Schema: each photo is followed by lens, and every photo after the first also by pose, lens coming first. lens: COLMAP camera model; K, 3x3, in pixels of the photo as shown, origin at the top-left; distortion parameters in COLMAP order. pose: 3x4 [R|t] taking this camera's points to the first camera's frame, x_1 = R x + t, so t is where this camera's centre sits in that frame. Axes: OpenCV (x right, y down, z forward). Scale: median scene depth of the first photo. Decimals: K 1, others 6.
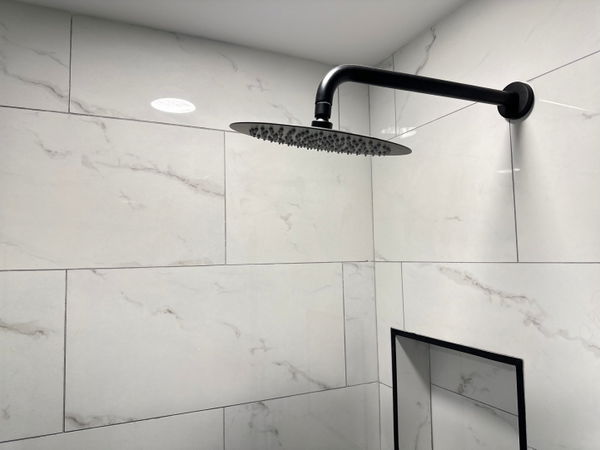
lens RADIAL K [[410.5, 0, 300.0], [0, 410.5, 225.0], [0, 0, 1]] dist [0.020758, -0.055899]
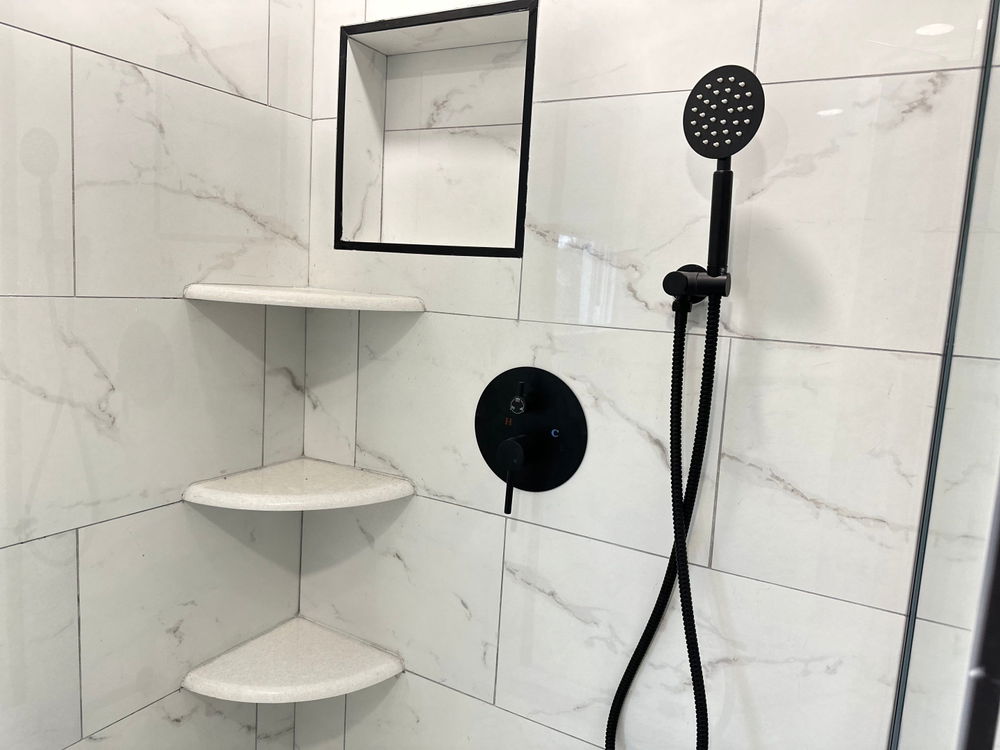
lens RADIAL K [[684.2, 0, 500.0], [0, 684.2, 375.0], [0, 0, 1]] dist [0.020758, -0.055899]
pose [[0.787597, -0.017826, 0.615933, -0.276852], [-0.113660, 0.978227, 0.173649, 0.601595], [-0.605618, -0.206772, 0.768422, -0.124978]]
